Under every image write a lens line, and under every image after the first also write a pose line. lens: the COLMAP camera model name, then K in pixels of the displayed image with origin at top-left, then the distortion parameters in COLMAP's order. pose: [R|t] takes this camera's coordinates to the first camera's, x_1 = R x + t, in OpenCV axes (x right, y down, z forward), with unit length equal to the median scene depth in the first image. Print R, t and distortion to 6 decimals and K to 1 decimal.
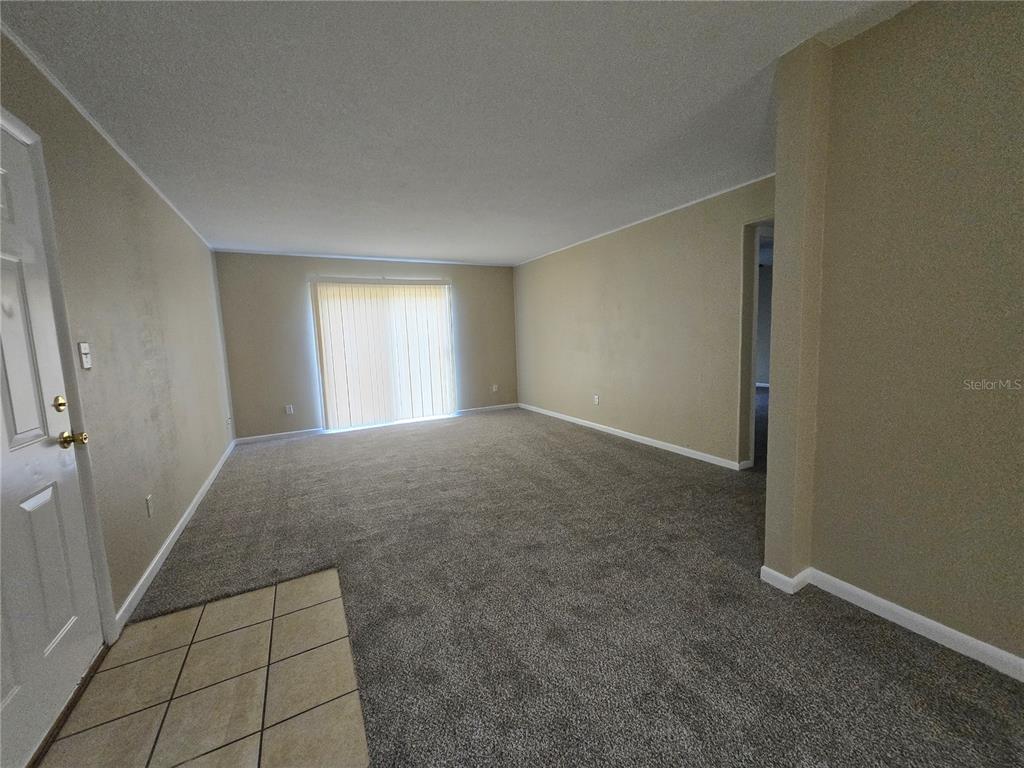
lens RADIAL K [[399.5, 0, 512.9], [0, 399.5, 378.4], [0, 0, 1]] dist [0.001751, -0.000295]
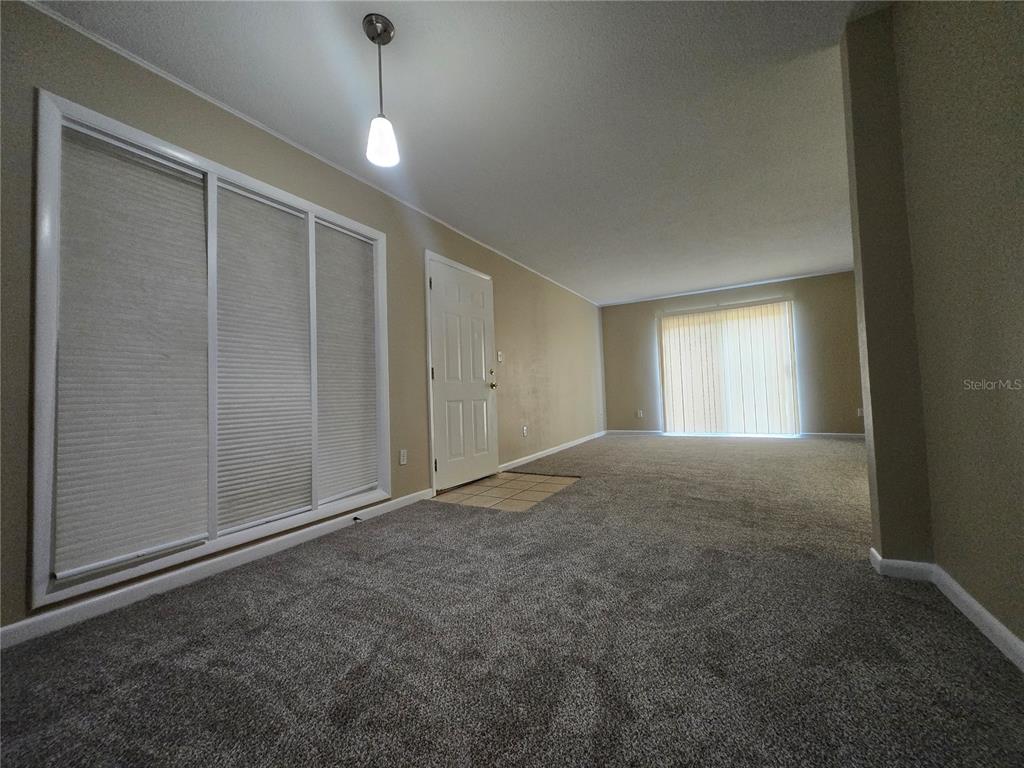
lens RADIAL K [[399.5, 0, 512.9], [0, 399.5, 378.4], [0, 0, 1]] dist [0.001751, -0.000295]
pose [[0.526191, -0.016892, -0.850198, 0.366006], [-0.070983, 0.995441, -0.063709, 0.077376], [0.847398, 0.093873, 0.522593, -0.075112]]
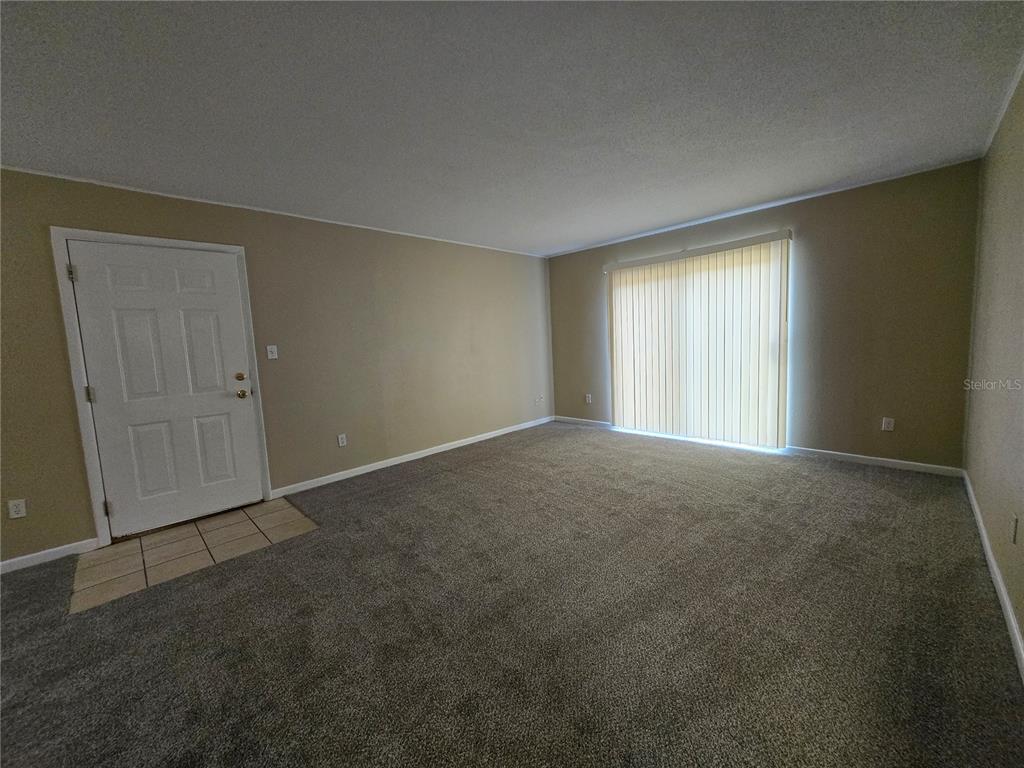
lens RADIAL K [[399.5, 0, 512.9], [0, 399.5, 378.4], [0, 0, 1]] dist [0.001751, -0.000295]
pose [[0.295226, 0.117137, -0.948220, 0.372310], [-0.067092, 0.992548, 0.101724, -0.068546], [0.953069, 0.033587, 0.300885, 0.505970]]
